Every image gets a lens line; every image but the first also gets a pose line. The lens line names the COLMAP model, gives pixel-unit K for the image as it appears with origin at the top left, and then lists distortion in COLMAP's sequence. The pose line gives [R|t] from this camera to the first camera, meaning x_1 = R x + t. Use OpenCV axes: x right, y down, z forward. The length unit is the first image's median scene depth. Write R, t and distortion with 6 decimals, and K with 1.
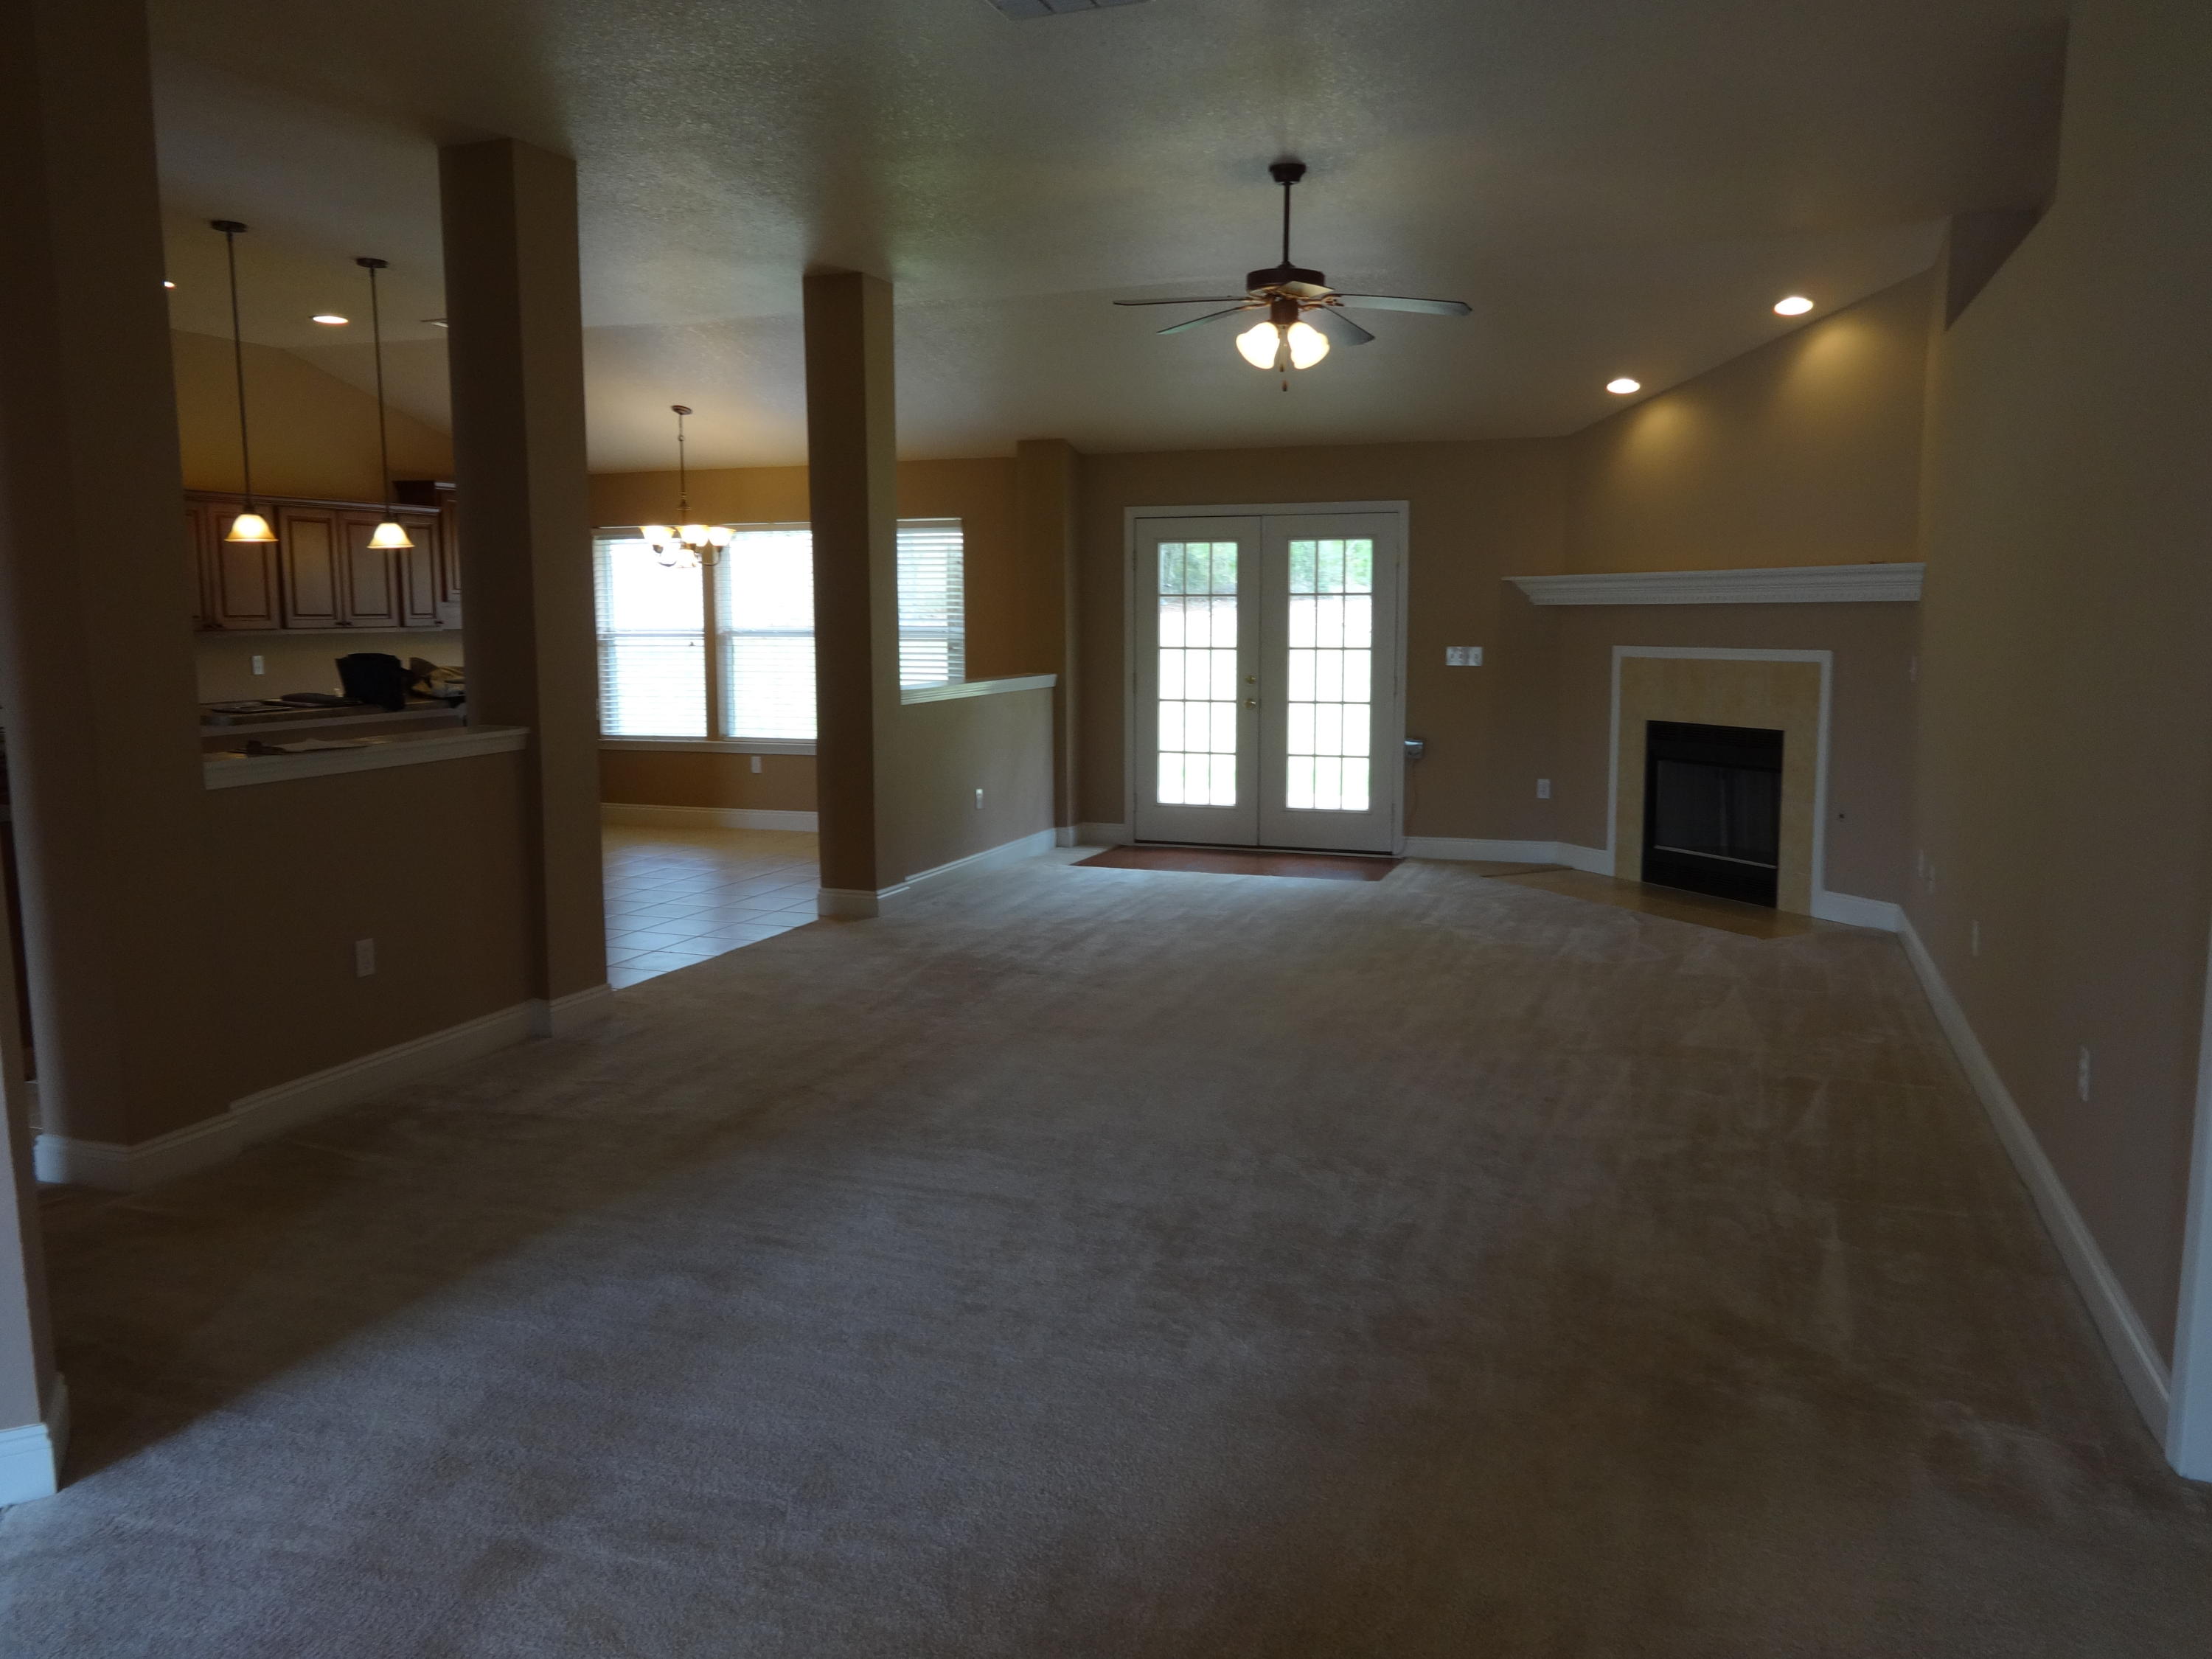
lens RADIAL K [[1611.8, 0, 1106.0], [0, 1611.8, 829.5], [0, 0, 1]] dist [-0.003684, 0.002177]
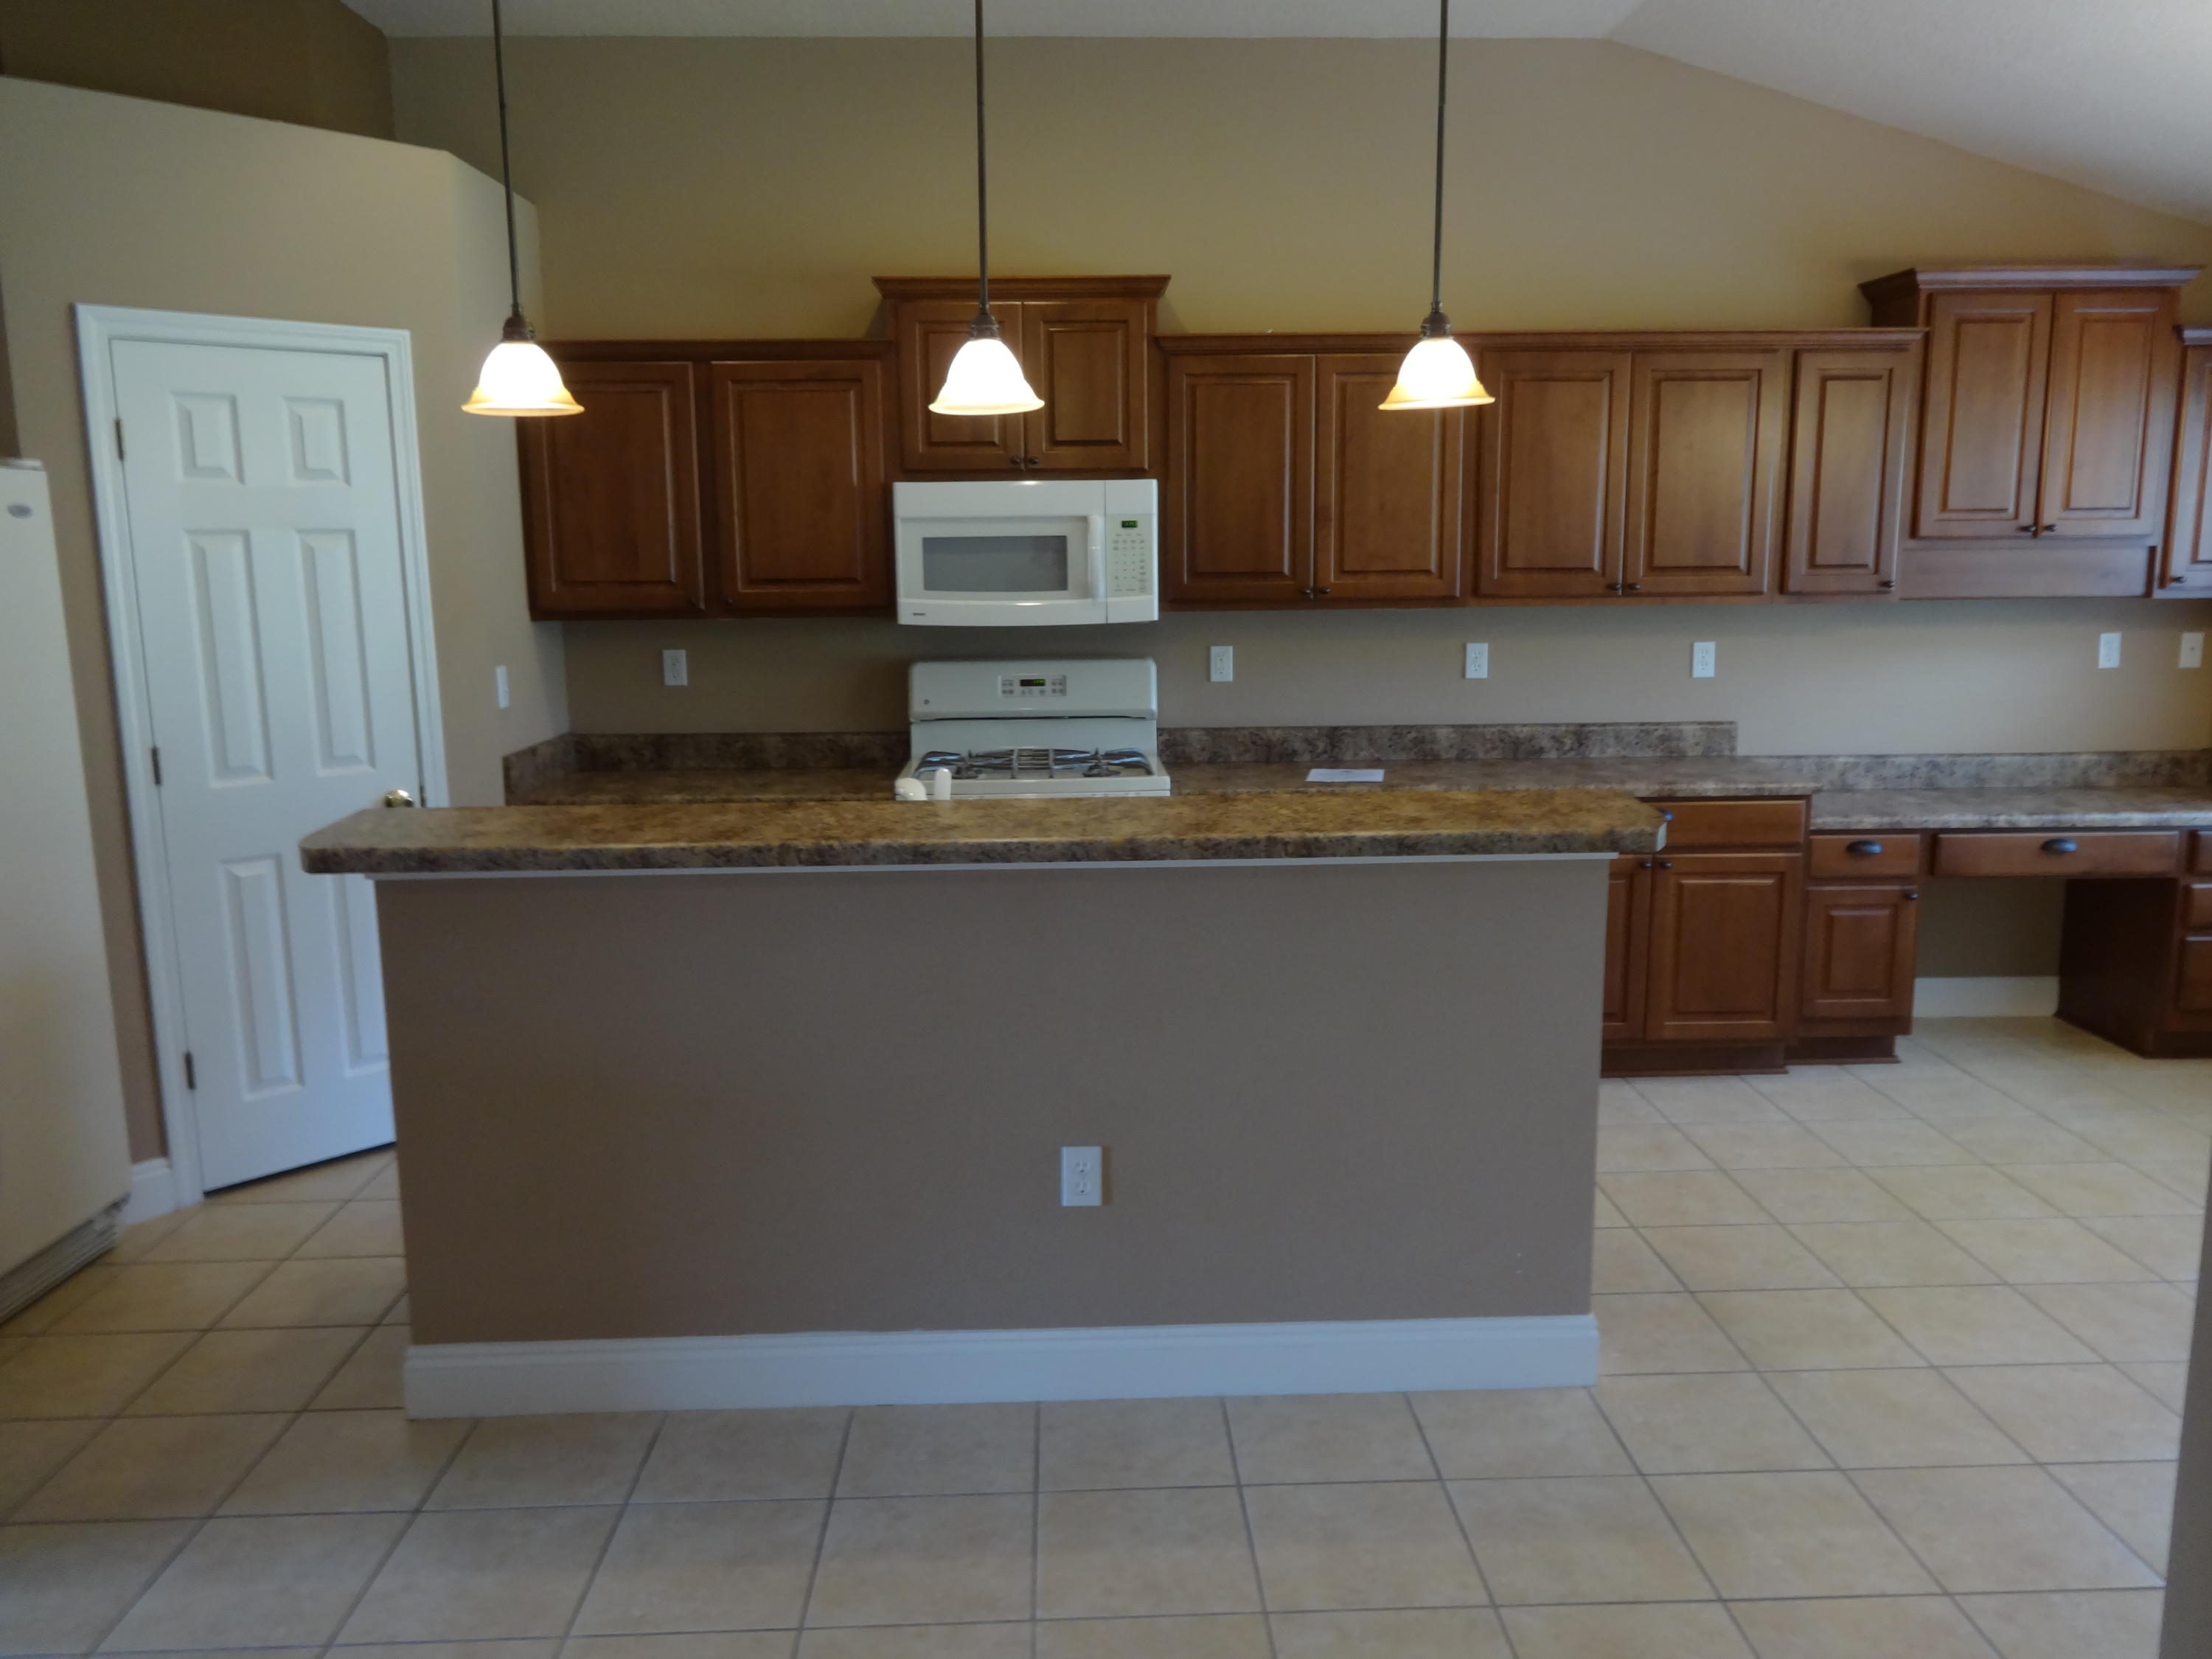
lens RADIAL K [[1611.8, 0, 1106.0], [0, 1611.8, 829.5], [0, 0, 1]] dist [-0.003684, 0.002177]
pose [[0.401388, 0.156939, -0.902363, -0.076898], [-0.116786, 0.985938, 0.119526, -0.089101], [0.908432, 0.057407, 0.414072, 0.615648]]
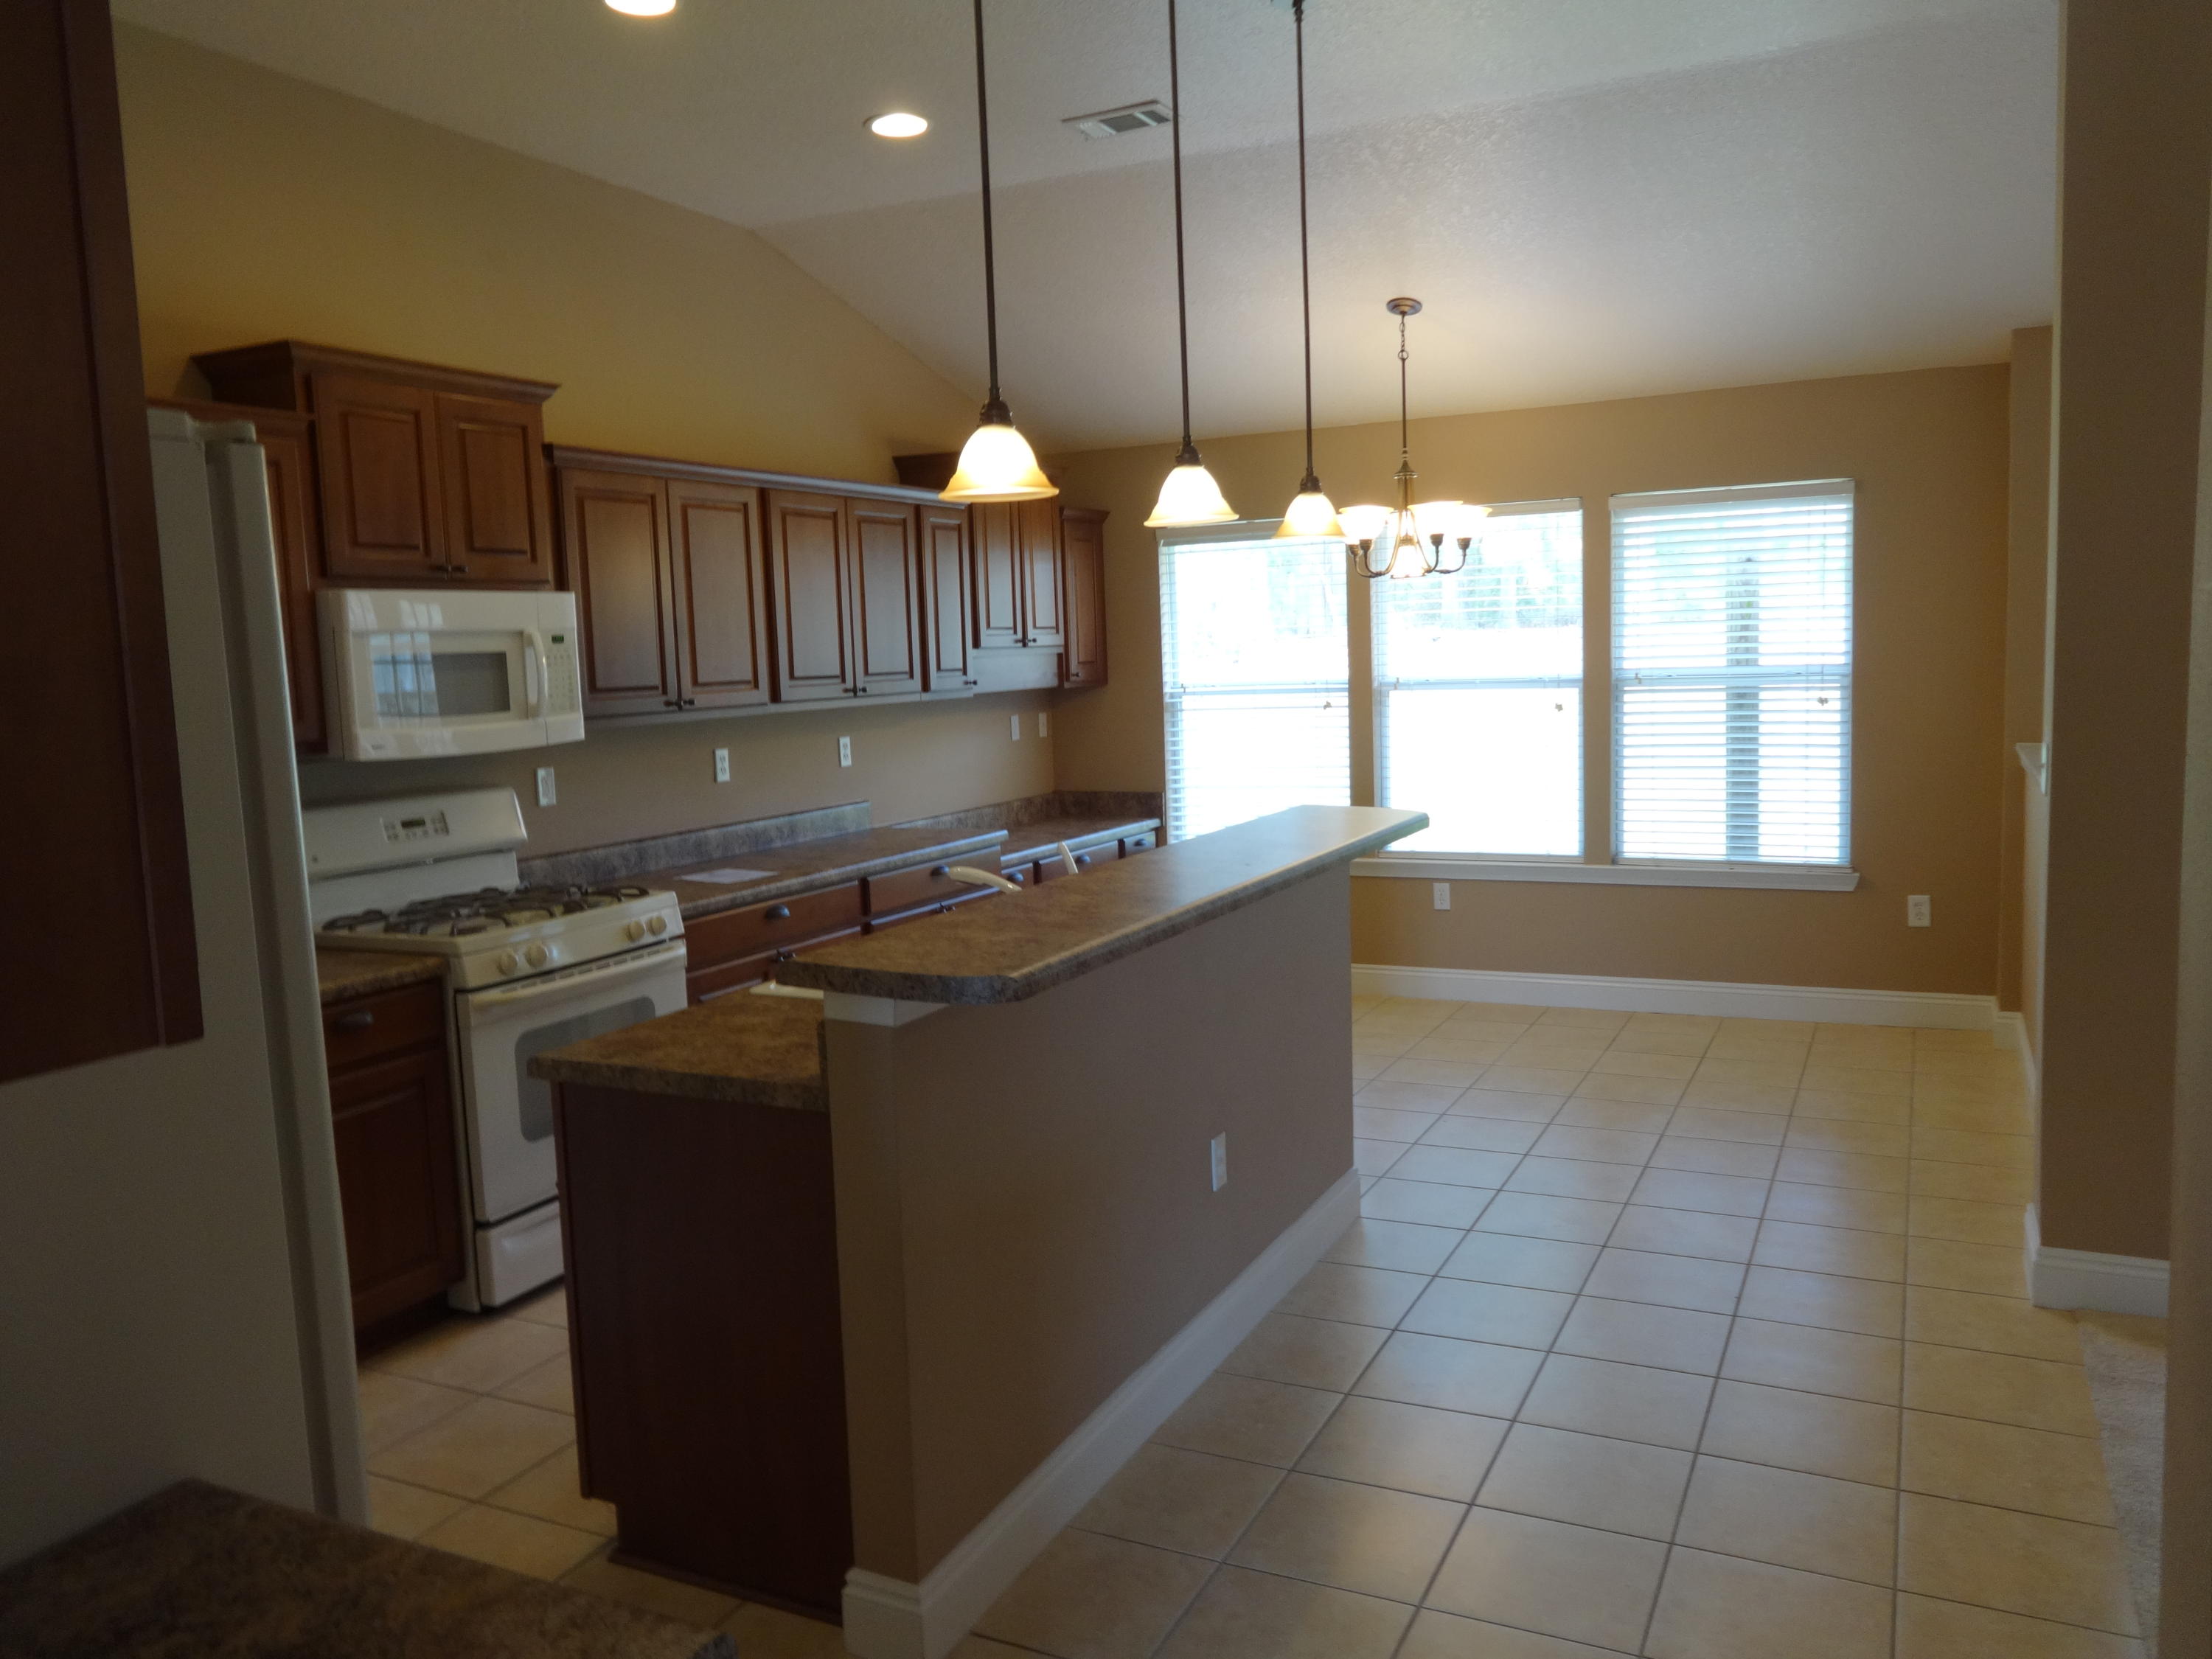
lens RADIAL K [[1611.8, 0, 1106.0], [0, 1611.8, 829.5], [0, 0, 1]] dist [-0.003684, 0.002177]
pose [[0.994536, -0.020186, -0.102427, -0.304420], [0.017896, 0.999570, -0.023234, -0.058100], [0.102852, 0.021274, 0.994469, 0.400333]]
